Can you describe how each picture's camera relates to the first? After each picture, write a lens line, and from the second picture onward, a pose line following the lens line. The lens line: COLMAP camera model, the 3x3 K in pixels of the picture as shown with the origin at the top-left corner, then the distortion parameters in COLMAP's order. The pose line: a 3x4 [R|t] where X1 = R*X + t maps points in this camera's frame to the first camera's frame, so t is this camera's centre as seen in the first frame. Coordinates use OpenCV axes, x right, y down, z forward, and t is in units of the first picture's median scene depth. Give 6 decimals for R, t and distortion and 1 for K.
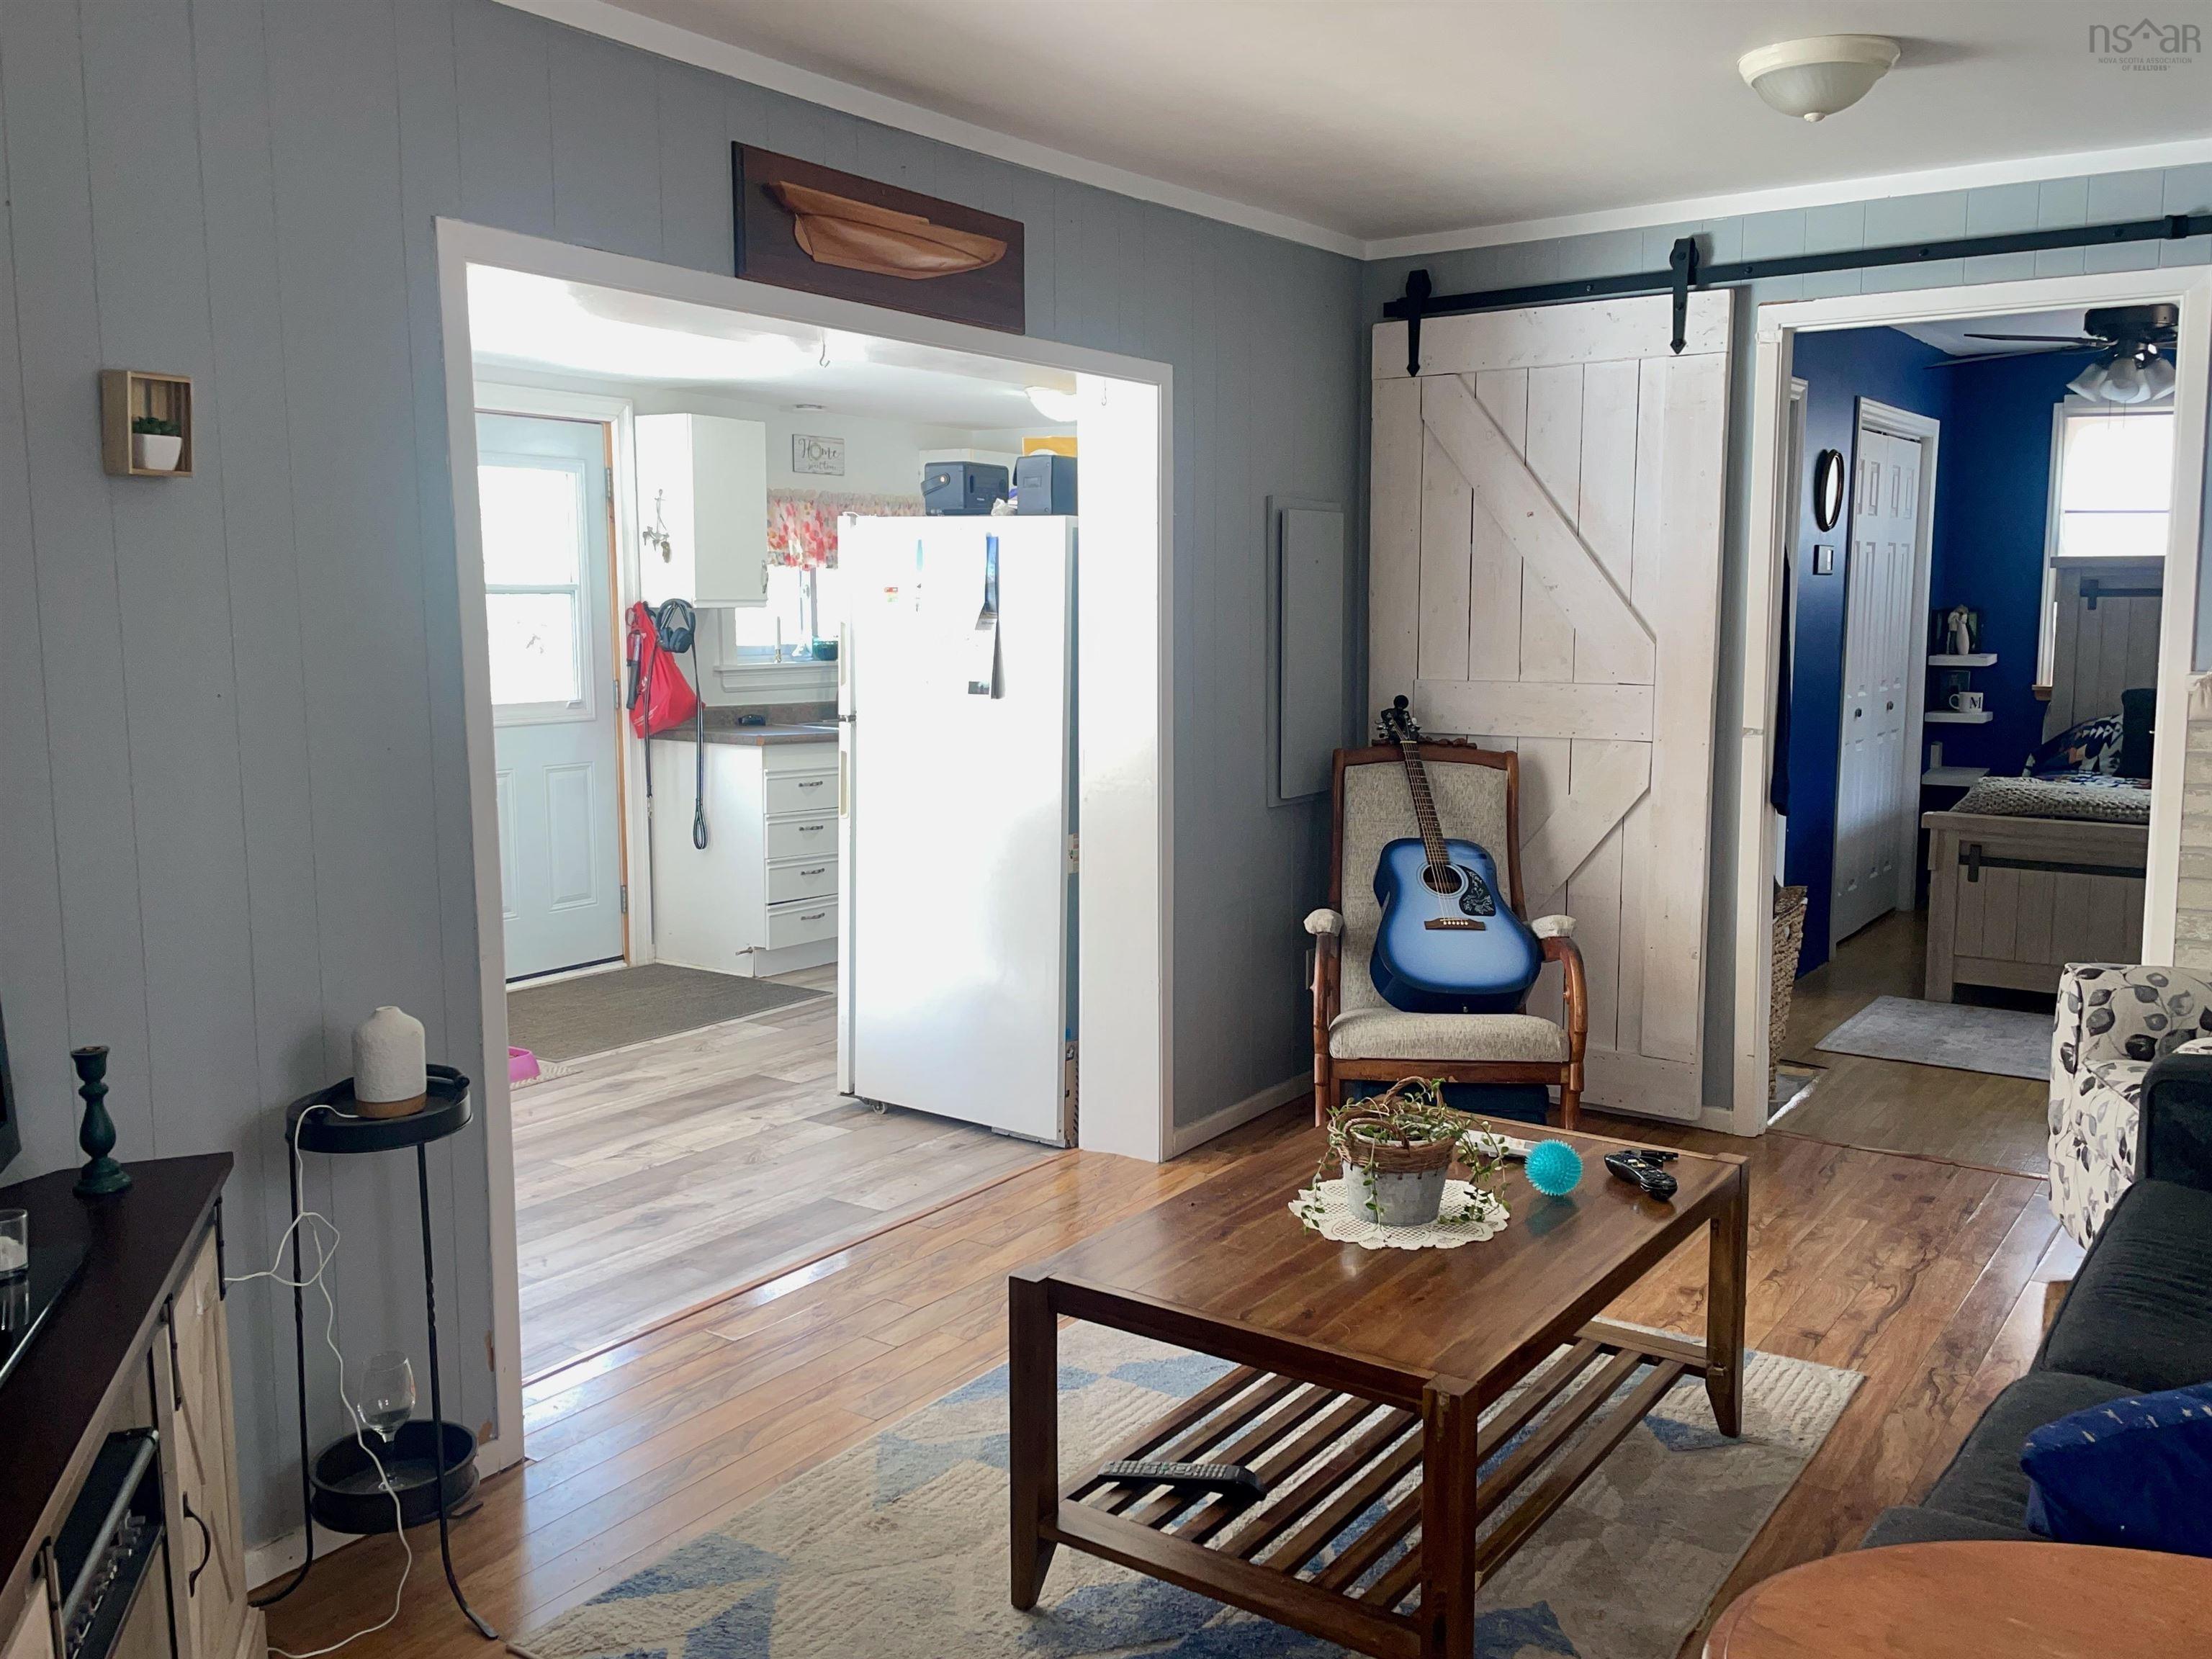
lens RADIAL K [[1880.5, 0, 1114.8], [0, 1880.5, 833.9], [0, 0, 1]] dist [0.015871, 0.000722]
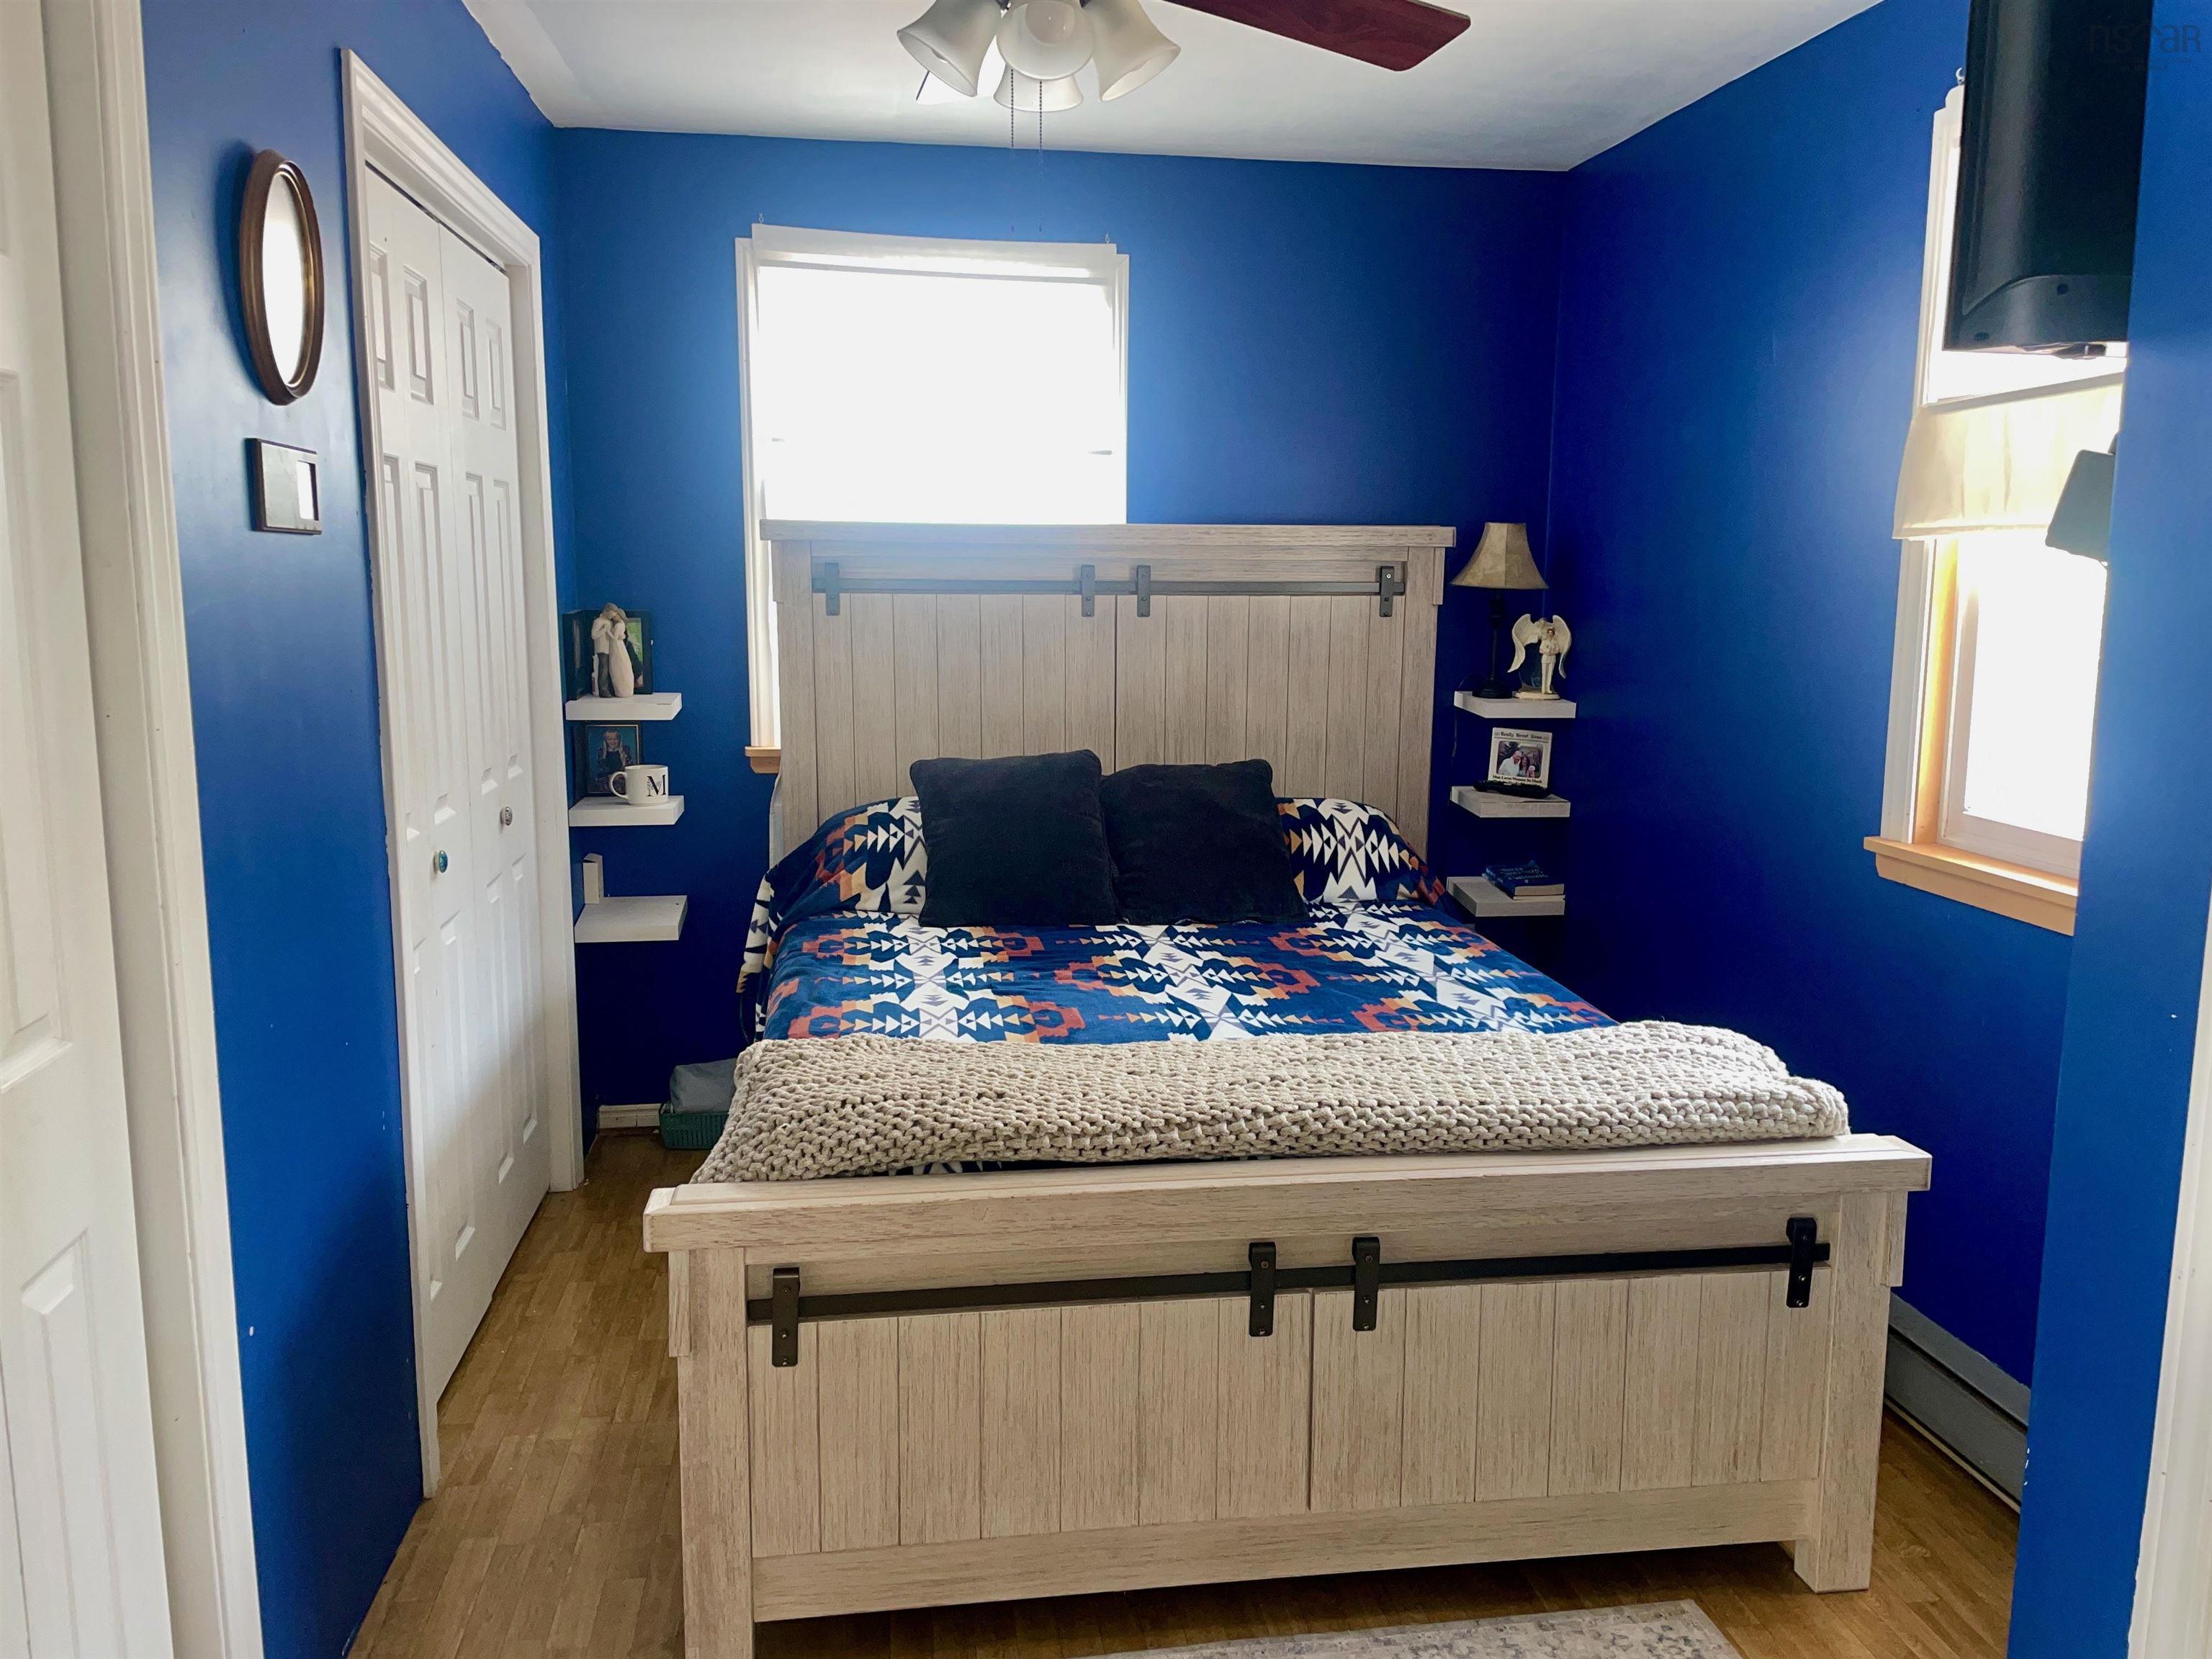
lens RADIAL K [[1687.3, 0, 1111.8], [0, 1687.3, 826.4], [0, 0, 1]] dist [0.045728, -0.024312]
pose [[0.734576, -0.095694, 0.671745, 0.232800], [0.081869, 0.995272, 0.052255, -0.075560], [-0.673570, 0.016610, 0.738937, 0.573632]]
